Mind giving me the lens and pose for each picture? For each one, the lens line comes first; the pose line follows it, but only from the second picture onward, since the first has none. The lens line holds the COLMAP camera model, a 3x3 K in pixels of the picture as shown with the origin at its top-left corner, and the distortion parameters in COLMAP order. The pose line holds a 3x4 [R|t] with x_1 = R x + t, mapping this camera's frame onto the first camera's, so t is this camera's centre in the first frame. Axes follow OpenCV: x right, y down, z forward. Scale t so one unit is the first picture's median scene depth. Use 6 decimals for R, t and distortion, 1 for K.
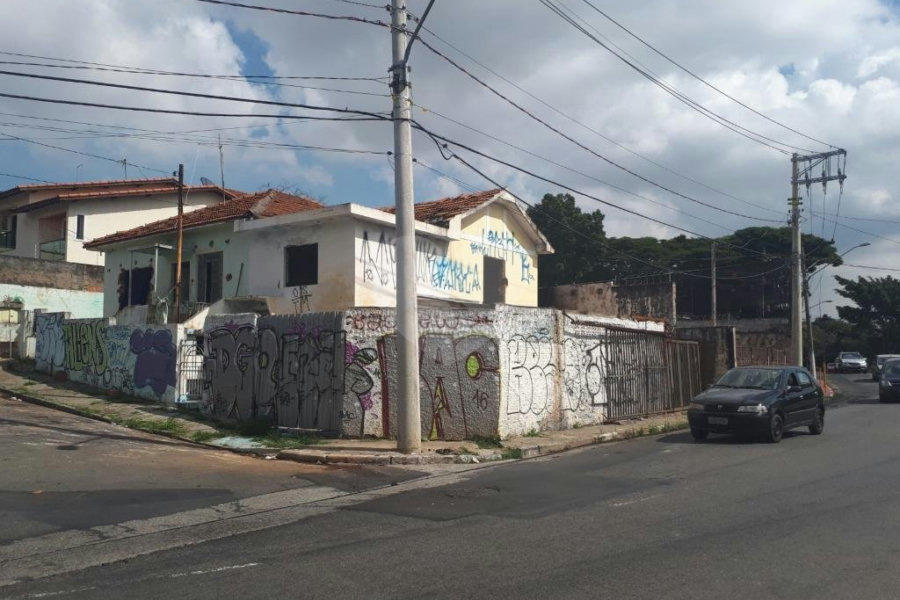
lens RADIAL K [[712.4, 0, 456.0], [0, 712.4, 312.3], [0, 0, 1]] dist [0.114042, -0.199747]
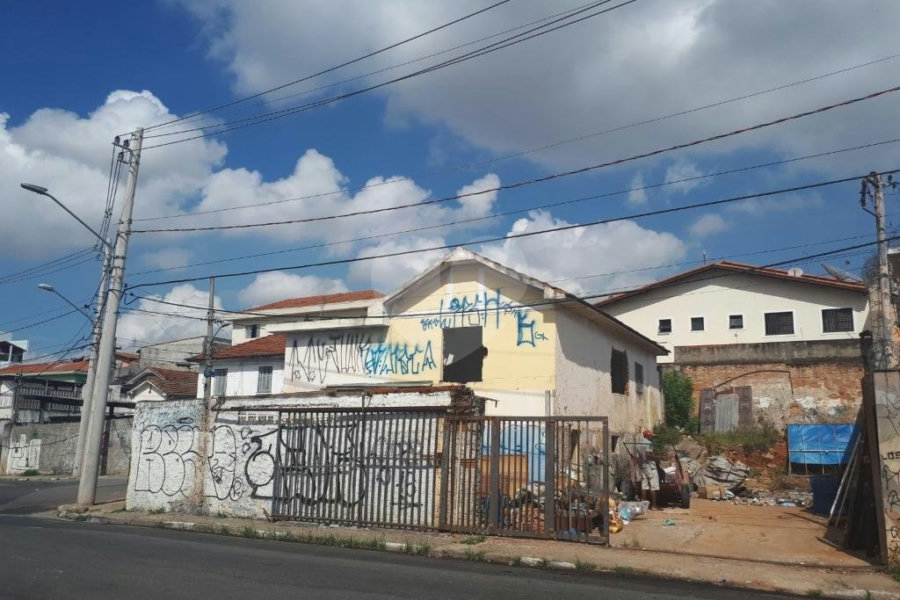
lens RADIAL K [[709.2, 0, 459.8], [0, 709.2, 321.6], [0, 0, 1]] dist [0.089546, -0.184601]
pose [[0.150761, -0.163234, -0.975000, 1.176536], [0.058159, 0.986030, -0.156087, 0.066658], [0.986858, -0.033173, 0.158148, 1.135498]]
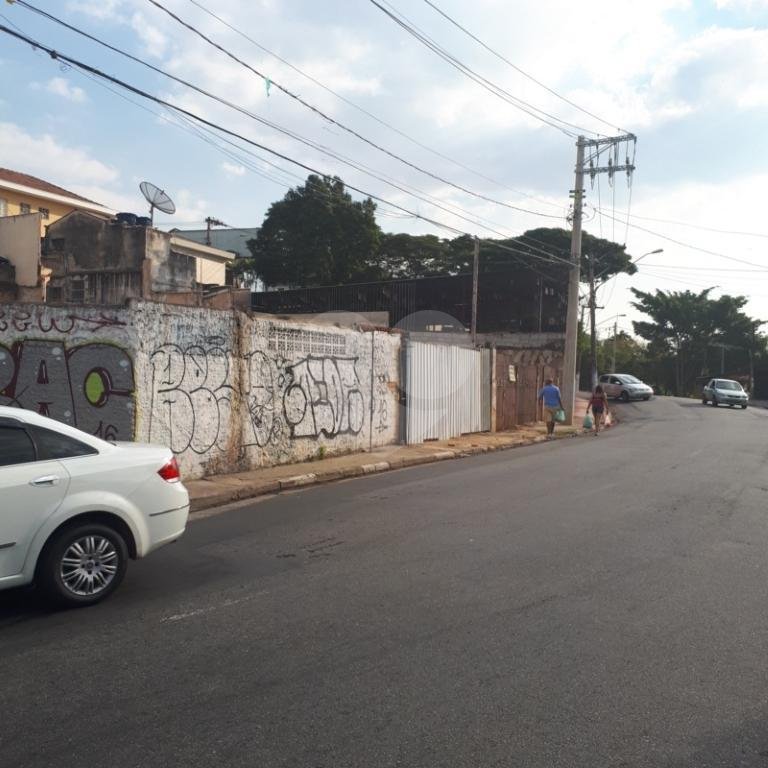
lens RADIAL K [[809.7, 0, 364.9], [0, 809.7, 390.4], [0, 0, 1]] dist [0.223321, -0.633387]
pose [[0.986046, 0.014544, 0.165836, 0.123719], [-0.028929, 0.995990, 0.084662, 0.002012], [-0.163939, -0.088278, 0.982512, 0.133924]]
